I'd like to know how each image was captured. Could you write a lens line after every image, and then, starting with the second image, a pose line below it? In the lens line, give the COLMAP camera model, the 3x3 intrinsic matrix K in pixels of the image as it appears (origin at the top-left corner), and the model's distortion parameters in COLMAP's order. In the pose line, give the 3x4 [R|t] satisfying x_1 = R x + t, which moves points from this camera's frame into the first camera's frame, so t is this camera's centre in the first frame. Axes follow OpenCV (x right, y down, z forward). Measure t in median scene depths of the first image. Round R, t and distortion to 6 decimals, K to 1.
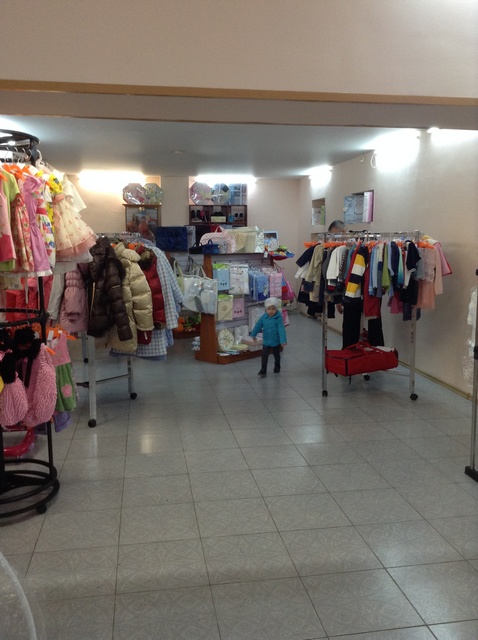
lens RADIAL K [[589.6, 0, 239.0], [0, 589.6, 320.0], [0, 0, 1]] dist [-0.000557, -0.003590]
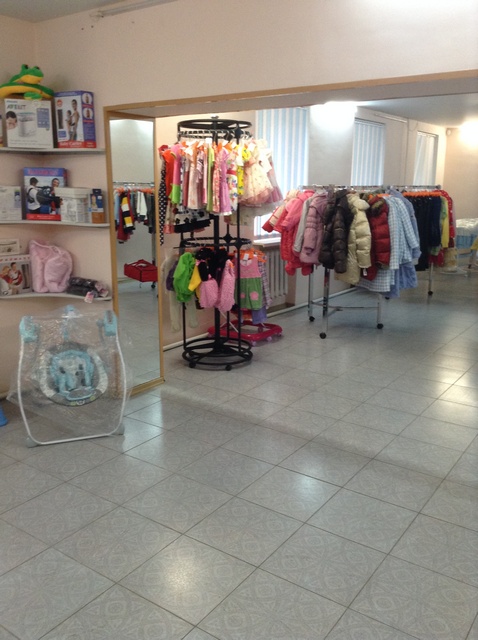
lens RADIAL K [[592.3, 0, 229.5], [0, 592.3, 319.0], [0, 0, 1]] dist [0.120278, -0.000599]
pose [[0.703130, 0.166852, -0.691208, 0.506537], [-0.111798, 0.985930, 0.124269, -0.000149], [0.702217, -0.010102, 0.711891, -0.074382]]
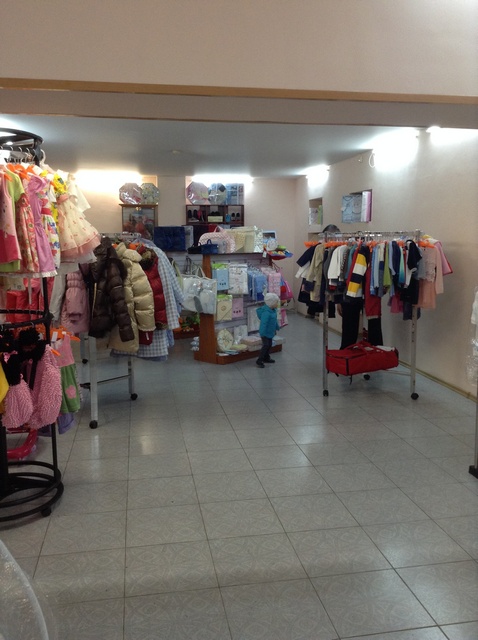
lens RADIAL K [[589.6, 0, 239.0], [0, 589.6, 320.0], [0, 0, 1]] dist [-0.000557, -0.003590]
pose [[0.999933, -0.003968, 0.010830, -0.014082], [0.003963, 0.999992, 0.000495, -0.000690], [-0.010832, -0.000452, 0.999941, 0.003365]]
